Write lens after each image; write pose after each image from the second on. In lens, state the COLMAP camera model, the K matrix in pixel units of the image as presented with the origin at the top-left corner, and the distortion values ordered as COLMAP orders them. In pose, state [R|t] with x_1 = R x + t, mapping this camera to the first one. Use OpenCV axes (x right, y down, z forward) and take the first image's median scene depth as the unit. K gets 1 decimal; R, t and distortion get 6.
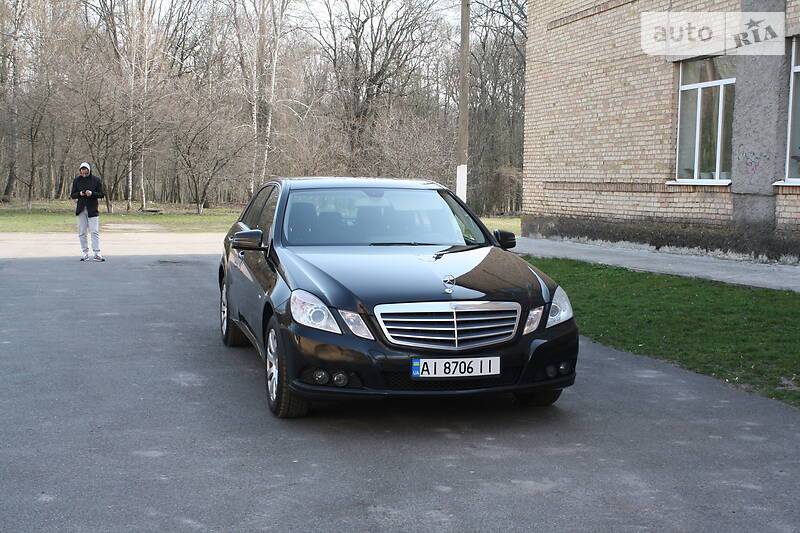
lens RADIAL K [[1093.4, 0, 401.0], [0, 1093.4, 256.0], [0, 0, 1]] dist [-0.067401, 0.116274]
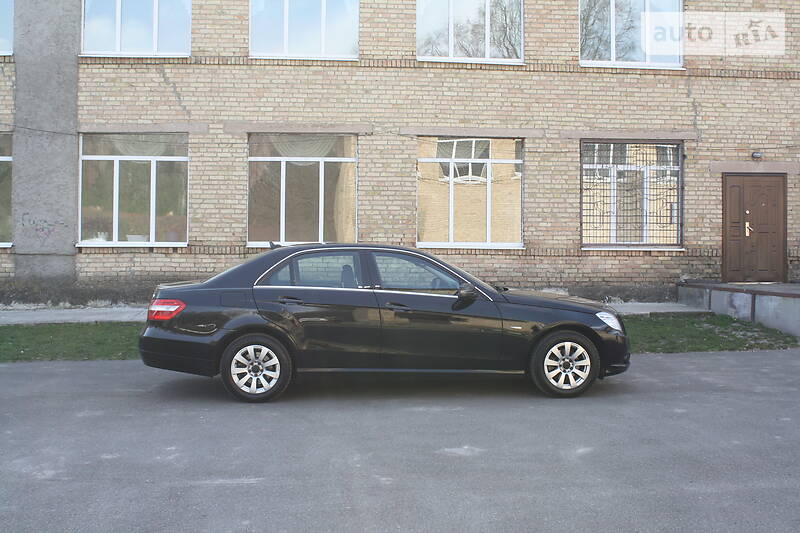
lens RADIAL K [[908.2, 0, 400.4], [0, 908.2, 263.5], [0, 0, 1]] dist [-0.091565, 0.081730]
pose [[0.174579, -0.027625, 0.984256, -1.490120], [0.069464, 0.997461, 0.015675, -0.084558], [-0.982190, 0.065634, 0.176055, 1.052812]]
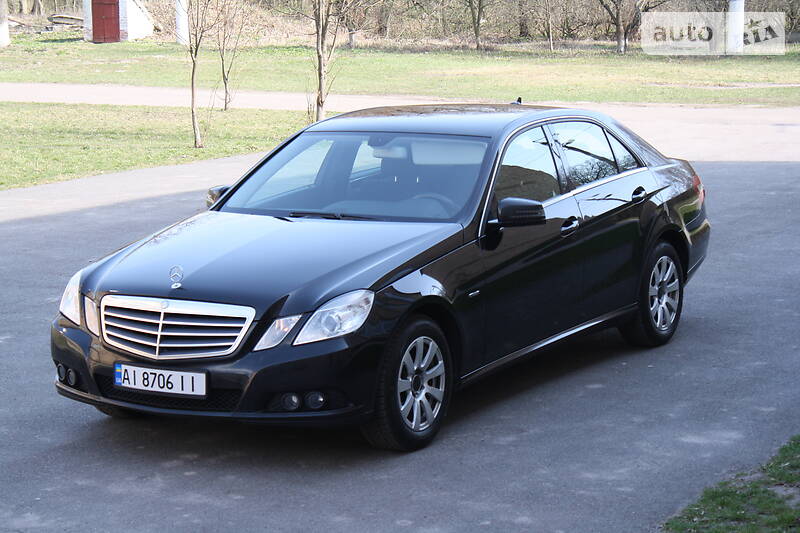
lens RADIAL K [[1914.0, 0, 400.0], [0, 1914.0, 266.5], [0, 0, 1]] dist [0.007643, 0.823223]
pose [[0.697072, 0.080556, -0.712462, 1.151402], [-0.024597, 0.995770, 0.088523, -0.110149], [0.716579, -0.044182, 0.696105, 0.131631]]
